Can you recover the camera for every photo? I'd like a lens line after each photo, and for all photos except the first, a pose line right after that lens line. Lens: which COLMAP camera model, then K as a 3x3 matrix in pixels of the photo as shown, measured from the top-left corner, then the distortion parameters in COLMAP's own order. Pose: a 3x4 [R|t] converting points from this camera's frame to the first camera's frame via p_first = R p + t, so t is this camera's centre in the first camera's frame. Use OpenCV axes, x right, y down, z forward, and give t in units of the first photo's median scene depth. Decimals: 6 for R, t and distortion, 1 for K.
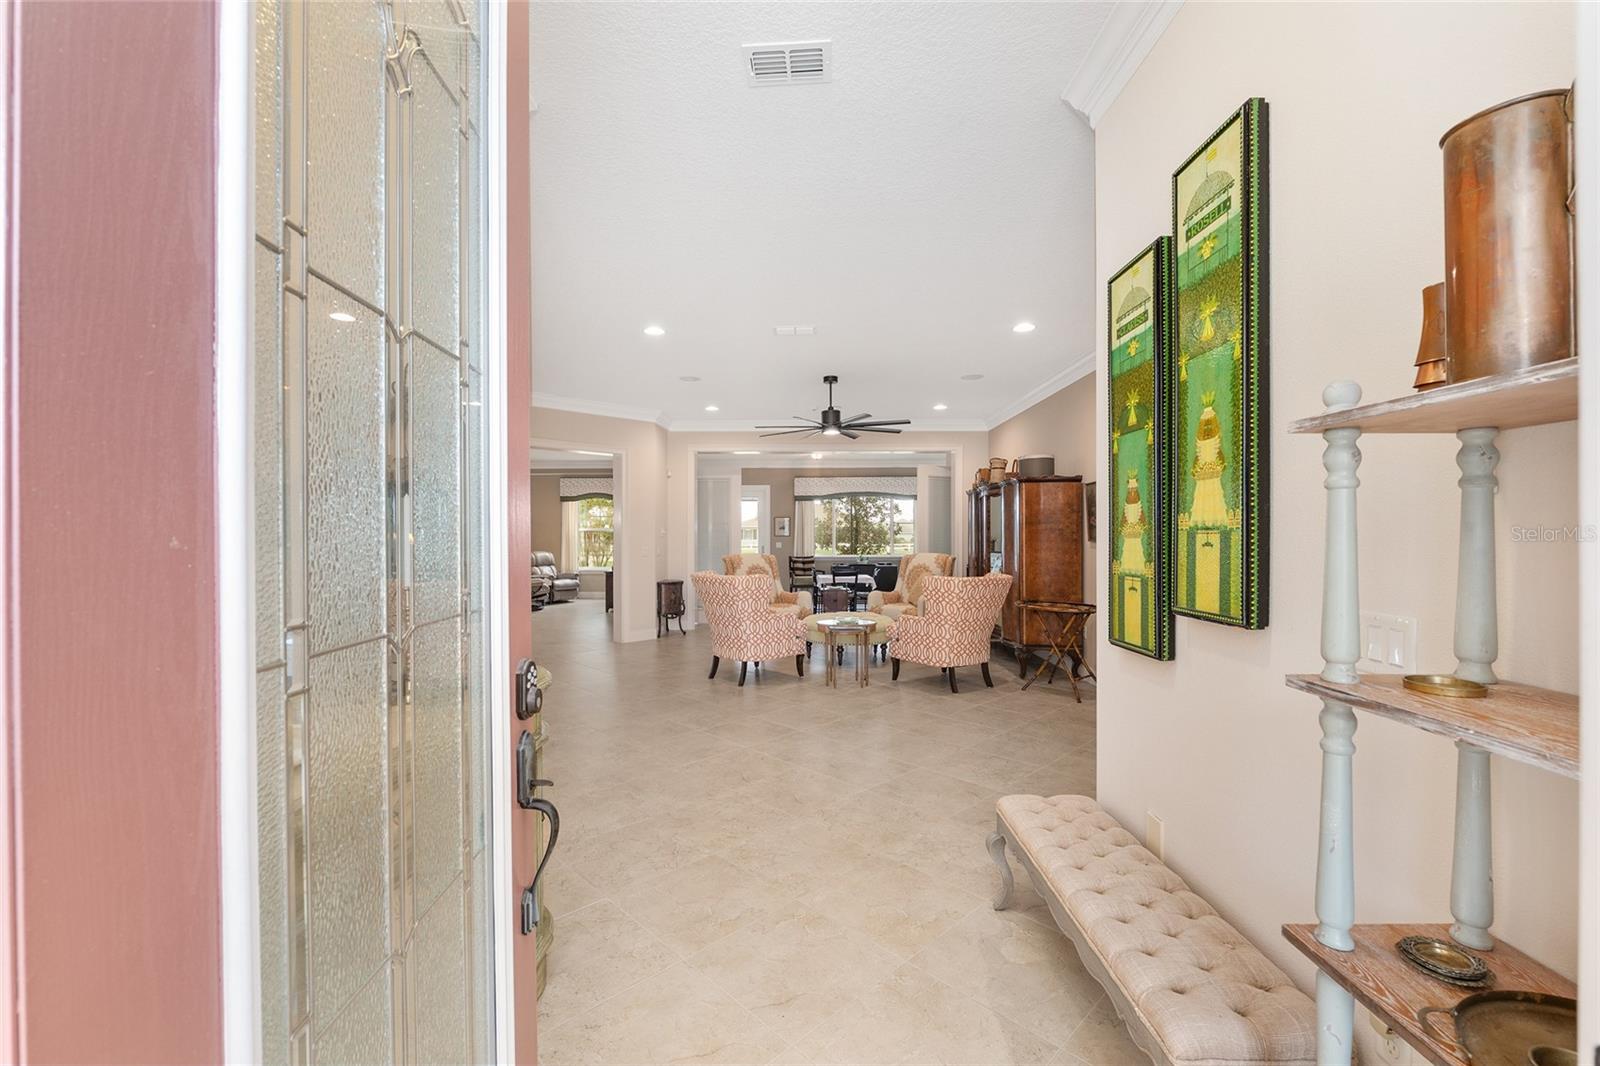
lens RADIAL K [[666.6, 0, 796.0], [0, 666.6, 529.4], [0, 0, 1]] dist [-0.000862, -0.000064]
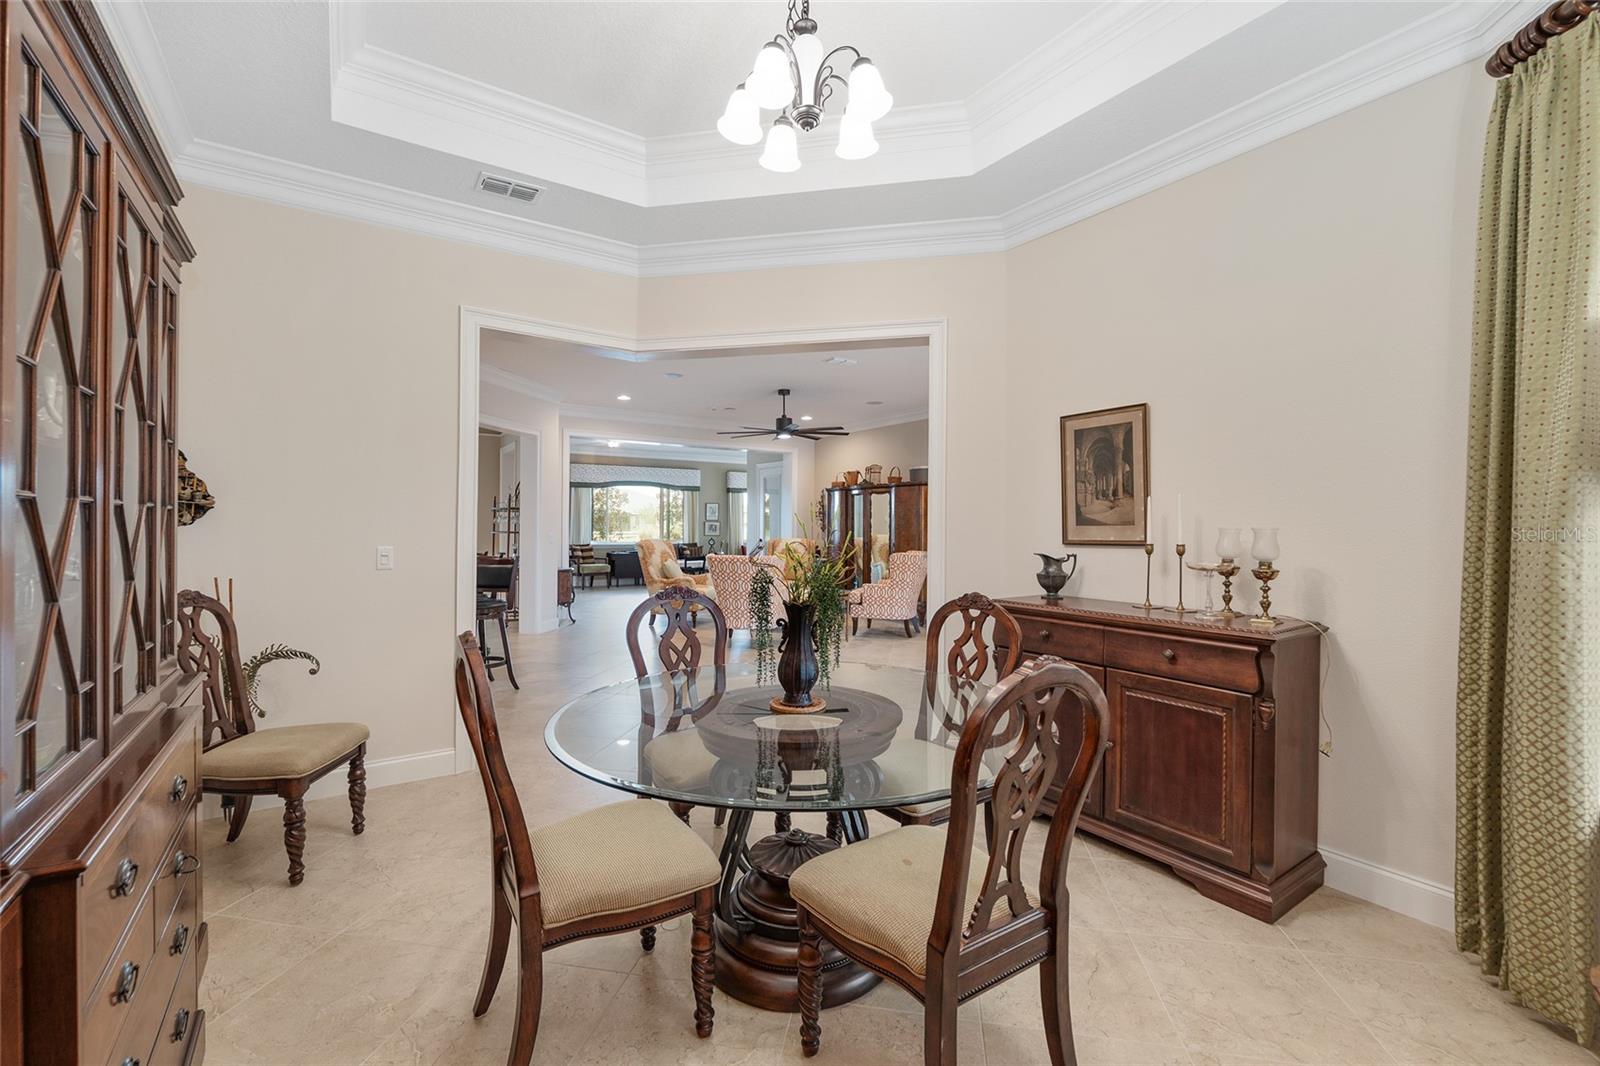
lens RADIAL K [[692.3, 0, 797.6], [0, 692.3, 529.5], [0, 0, 1]] dist [-0.000246, 0.000093]
pose [[0.809533, 0.001081, 0.587073, -0.650526], [-0.010915, 0.999853, 0.013211, 0.003711], [-0.586973, -0.017103, 0.809426, -0.017494]]
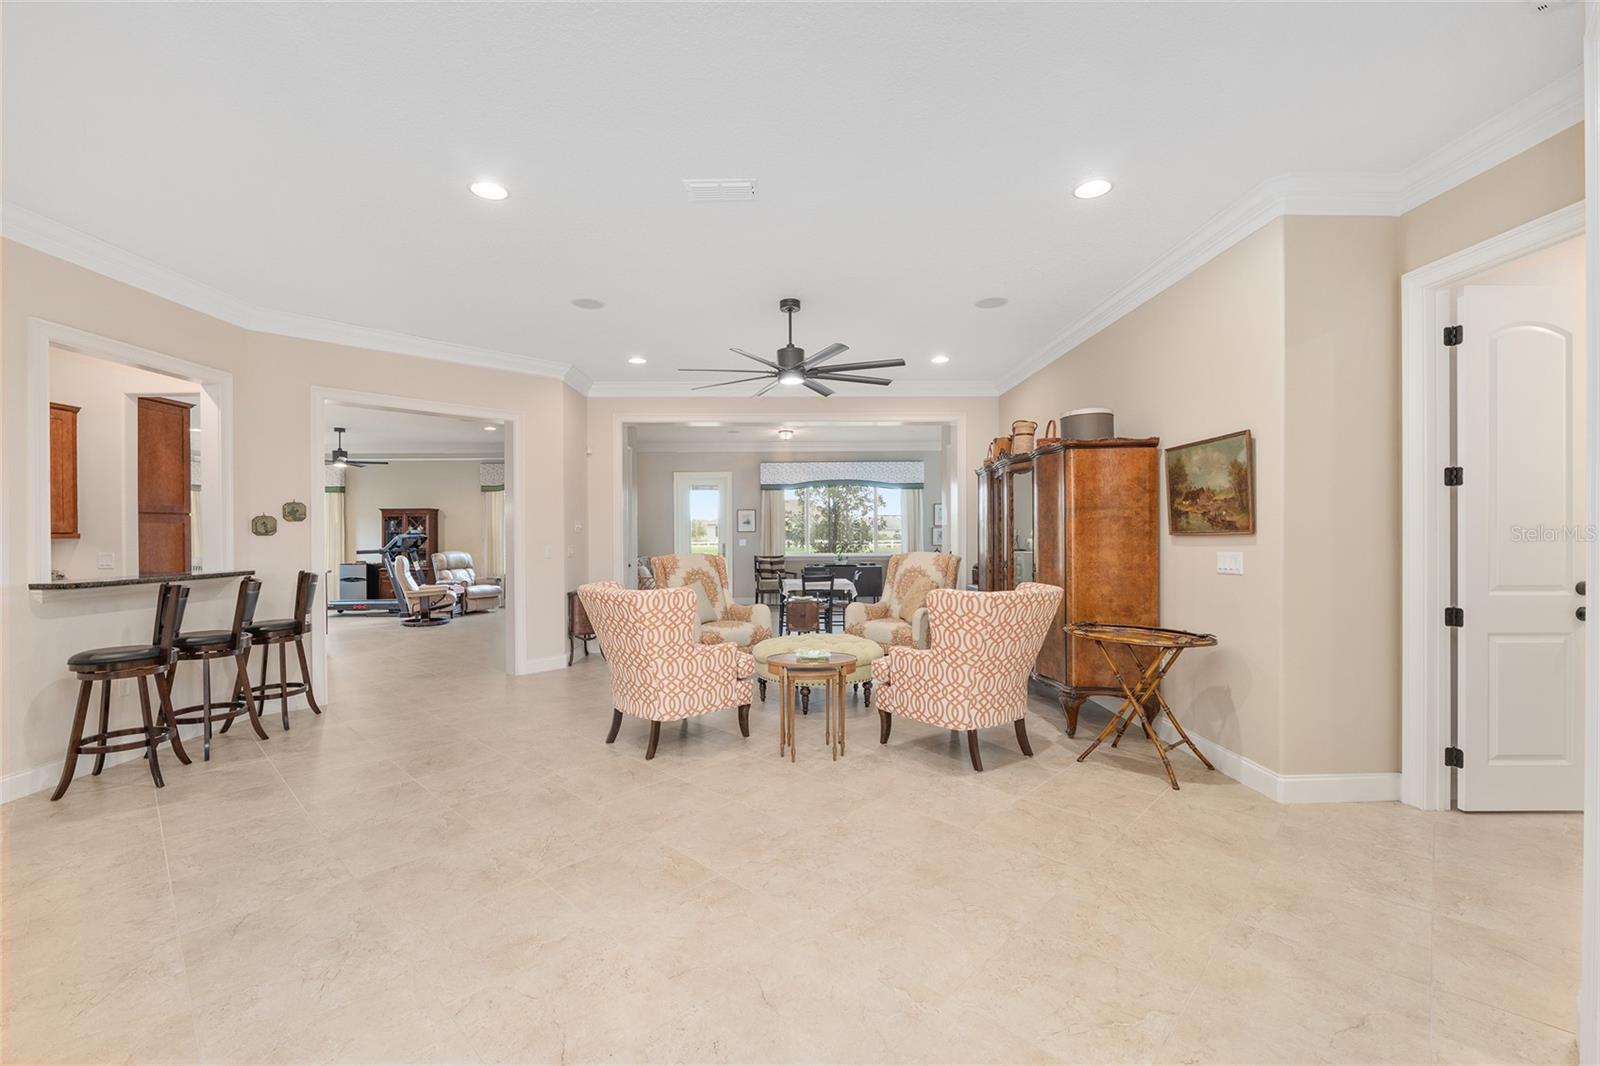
lens RADIAL K [[666.6, 0, 801.0], [0, 666.6, 530.8], [0, 0, 1]] dist [-0.000862, -0.000064]
pose [[0.999406, -0.004534, 0.034173, 0.038367], [0.004322, 0.999971, 0.006261, 0.007371], [-0.034200, -0.006110, 0.999396, 0.300594]]
